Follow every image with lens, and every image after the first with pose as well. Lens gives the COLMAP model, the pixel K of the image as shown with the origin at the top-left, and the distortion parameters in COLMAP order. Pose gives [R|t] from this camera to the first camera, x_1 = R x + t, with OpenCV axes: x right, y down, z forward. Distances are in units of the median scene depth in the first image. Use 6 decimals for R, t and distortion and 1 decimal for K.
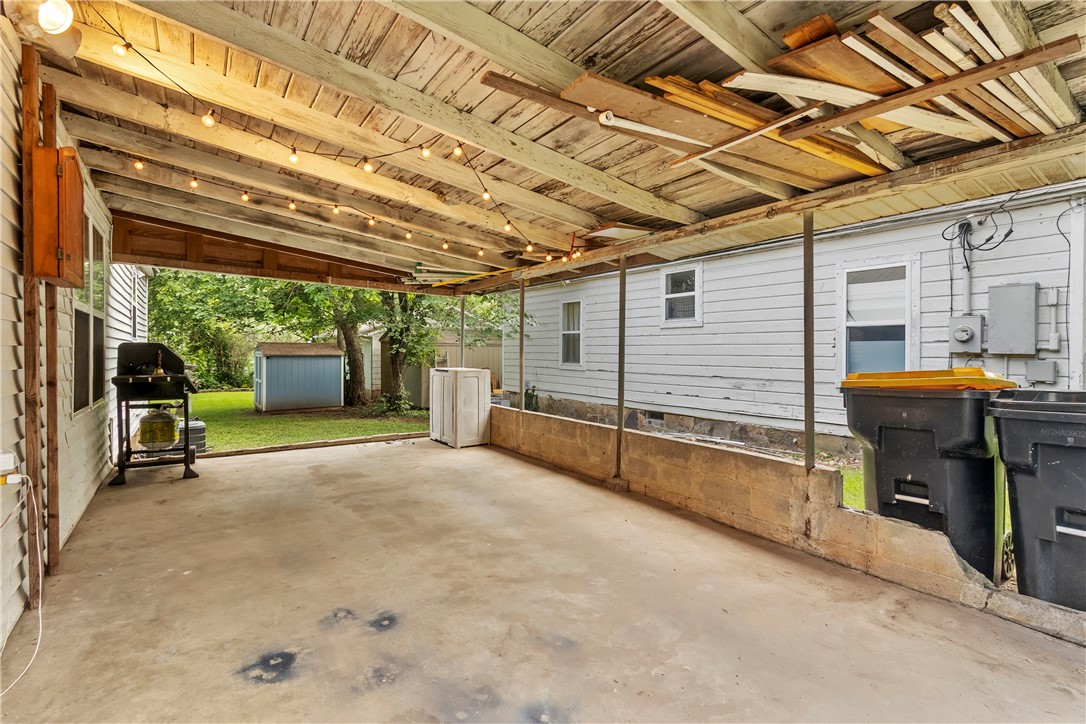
lens RADIAL K [[520.0, 0, 545.6], [0, 520.0, 345.4], [0, 0, 1]] dist [0.000260, 0.000139]
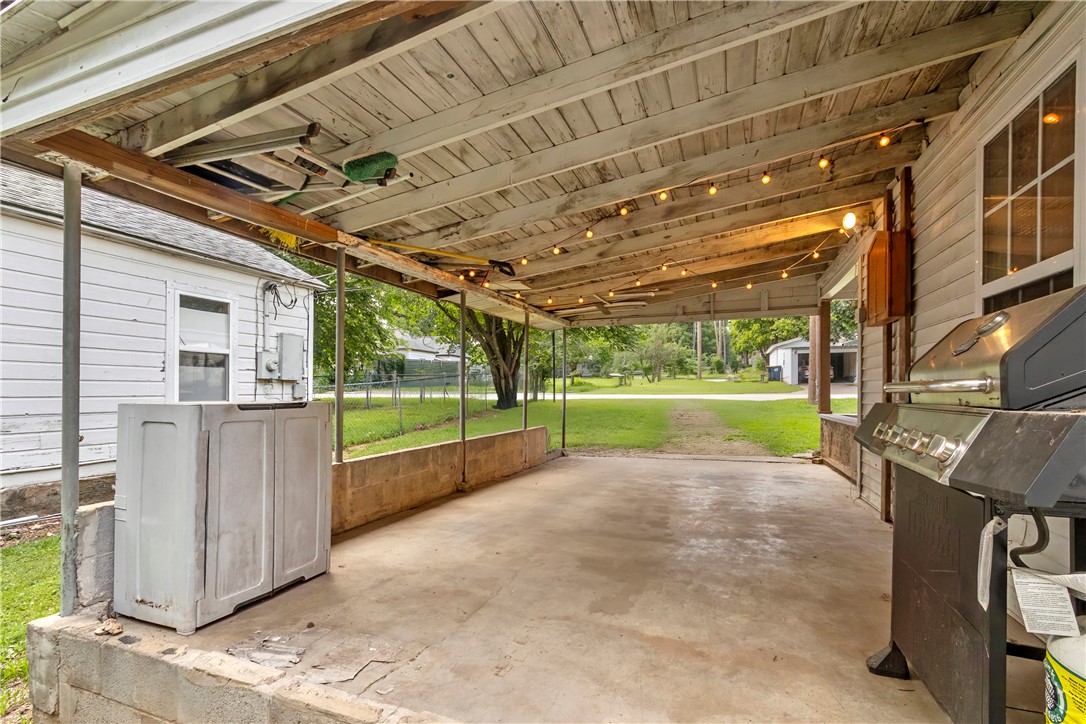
lens RADIAL K [[508.9, 0, 543.0], [0, 508.9, 390.4], [0, 0, 1]] dist [0.000614, 0.000020]
pose [[-0.577104, -0.005351, 0.816653, -1.244631], [-0.012666, 0.999917, -0.002399, 0.068816], [-0.816572, -0.011729, -0.577124, 2.117080]]
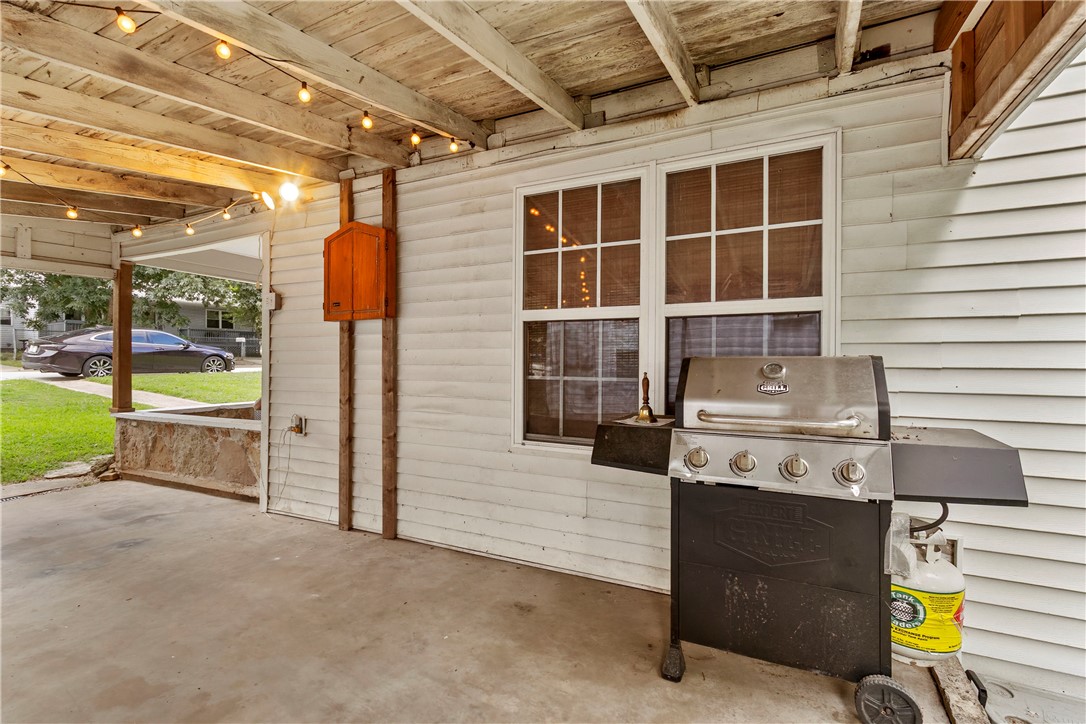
lens RADIAL K [[500.2, 0, 543.0], [0, 500.2, 362.0], [0, 0, 1]] dist [-0.000860, -0.000220]
pose [[-0.875442, -0.001659, -0.483320, -0.568033], [0.001342, 0.999982, -0.005863, -0.002241], [0.483321, -0.005781, -0.875424, 1.944432]]
